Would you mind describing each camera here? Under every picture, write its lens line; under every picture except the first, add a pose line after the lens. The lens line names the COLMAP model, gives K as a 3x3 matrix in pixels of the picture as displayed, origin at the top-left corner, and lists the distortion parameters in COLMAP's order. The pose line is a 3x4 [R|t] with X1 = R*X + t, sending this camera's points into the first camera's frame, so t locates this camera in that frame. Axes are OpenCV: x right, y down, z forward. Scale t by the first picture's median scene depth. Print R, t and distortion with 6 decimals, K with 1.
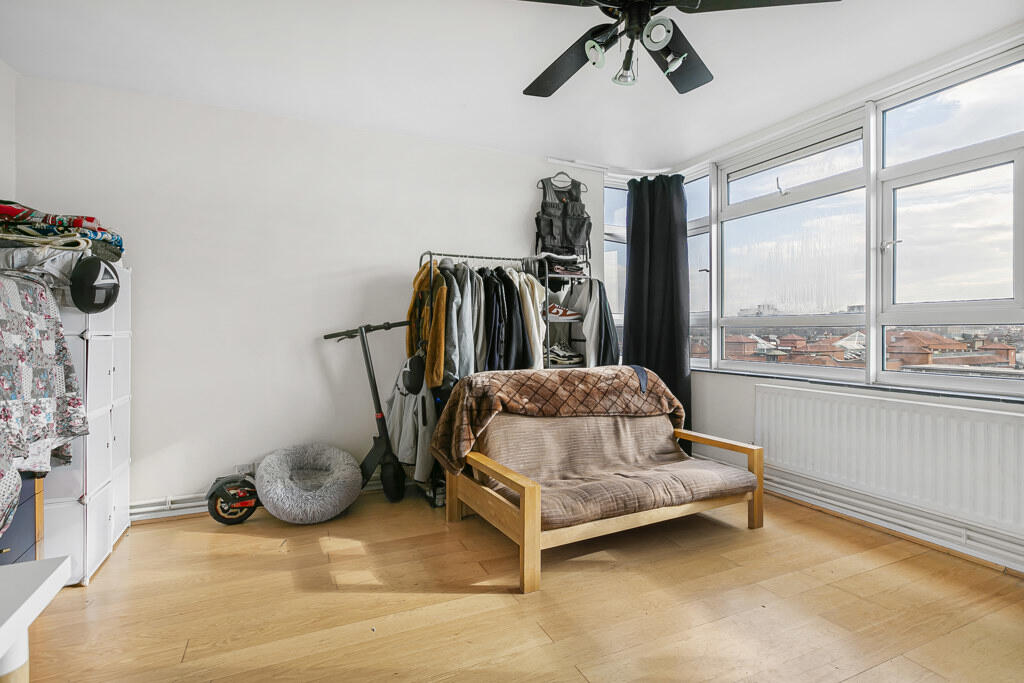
lens RADIAL K [[513.8, 0, 512.2], [0, 513.8, 330.6], [0, 0, 1]] dist [0.001421, -0.000113]
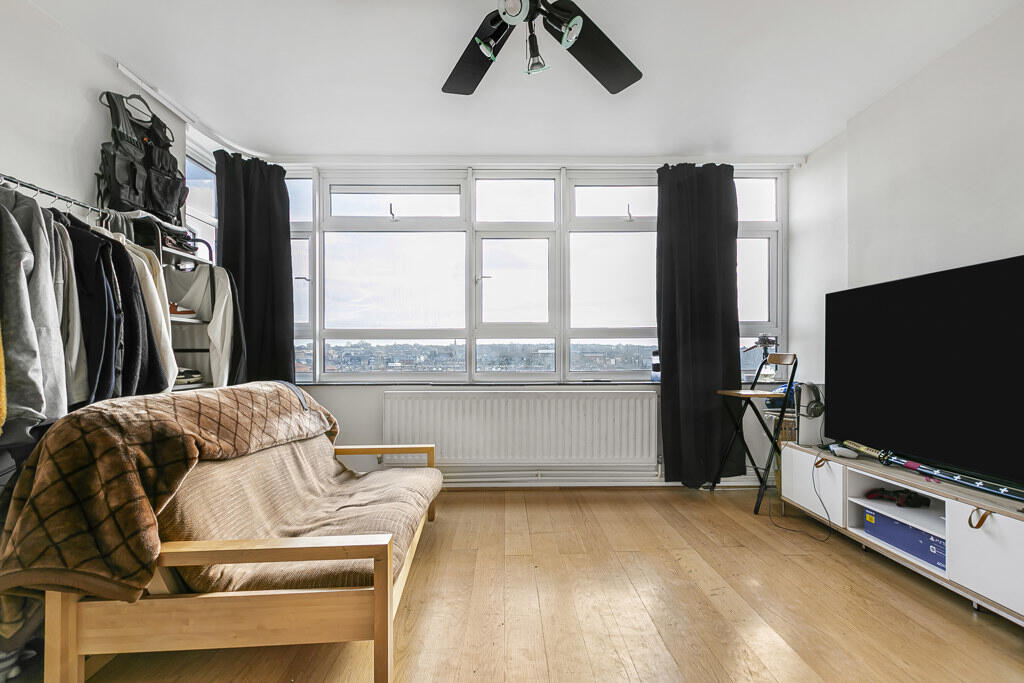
lens RADIAL K [[467.4, 0, 512.0], [0, 467.4, 353.9], [0, 0, 1]] dist [0.002819, 0.000144]
pose [[0.394898, 0.004231, 0.918715, -0.341743], [0.004633, 0.999968, -0.006597, 0.036884], [-0.918713, 0.006861, 0.394865, 0.413154]]
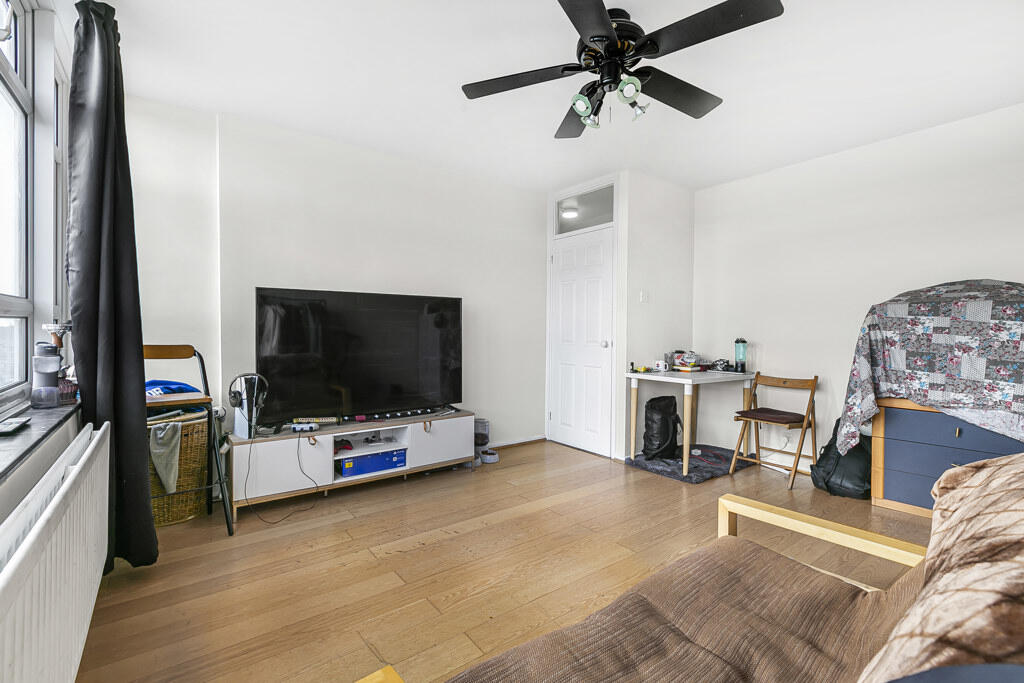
lens RADIAL K [[463.4, 0, 512.0], [0, 463.4, 341.5], [0, 0, 1]] dist [0.001763, 0.000195]
pose [[-0.972533, -0.001928, -0.232757, 0.425430], [-0.007952, 0.999657, 0.024946, 0.000655], [0.232630, 0.026112, -0.972215, 1.209858]]
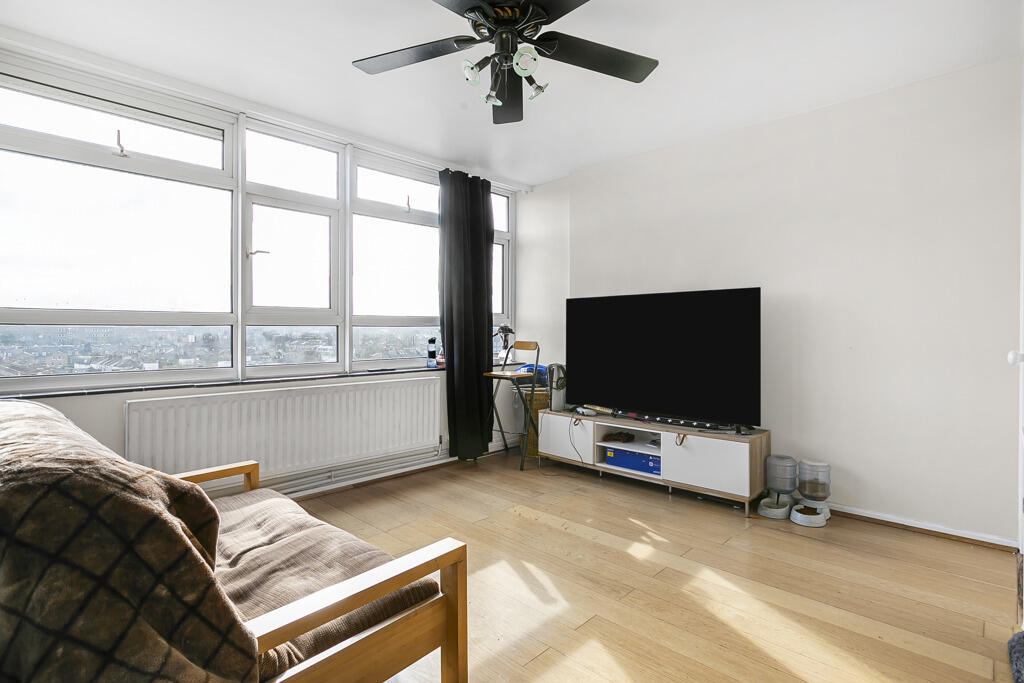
lens RADIAL K [[513.8, 0, 512.2], [0, 513.8, 330.6], [0, 0, 1]] dist [0.001421, -0.000113]
pose [[-0.378761, -0.002880, 0.925490, -0.473224], [0.000663, 0.999994, 0.003383, -0.001728], [-0.925494, 0.001895, -0.378757, 0.848668]]
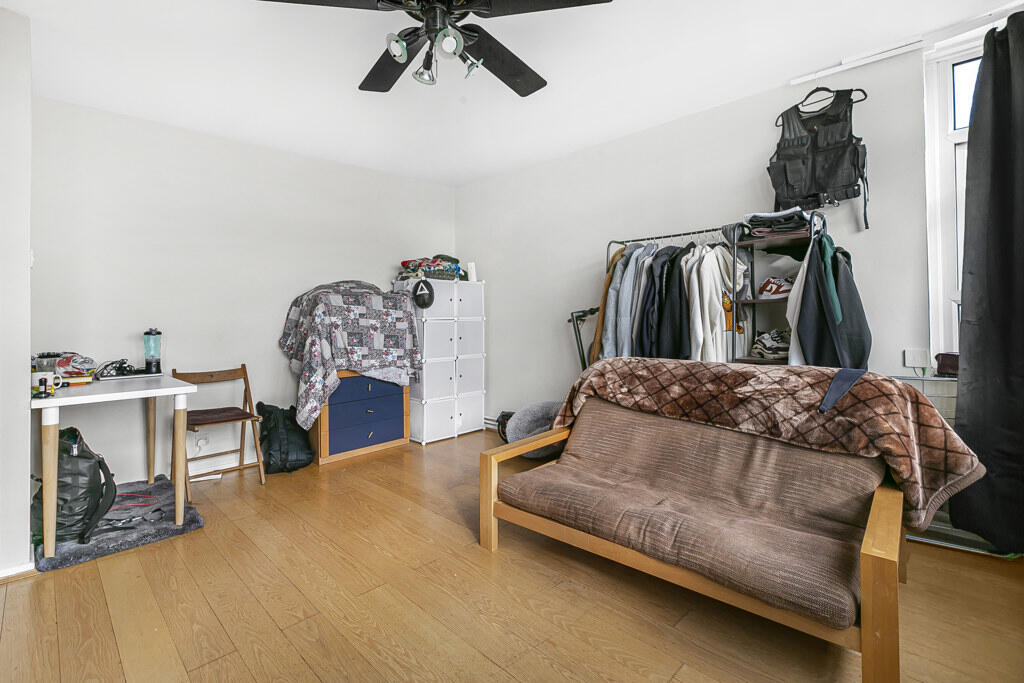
lens RADIAL K [[455.5, 0, 513.2], [0, 455.5, 327.1], [0, 0, 1]] dist [-0.002021, -0.000190]
pose [[0.368959, 0.016543, -0.929298, 0.676342], [0.009559, 0.999721, 0.021592, 0.002134], [0.929397, -0.016850, 0.368698, 0.482241]]
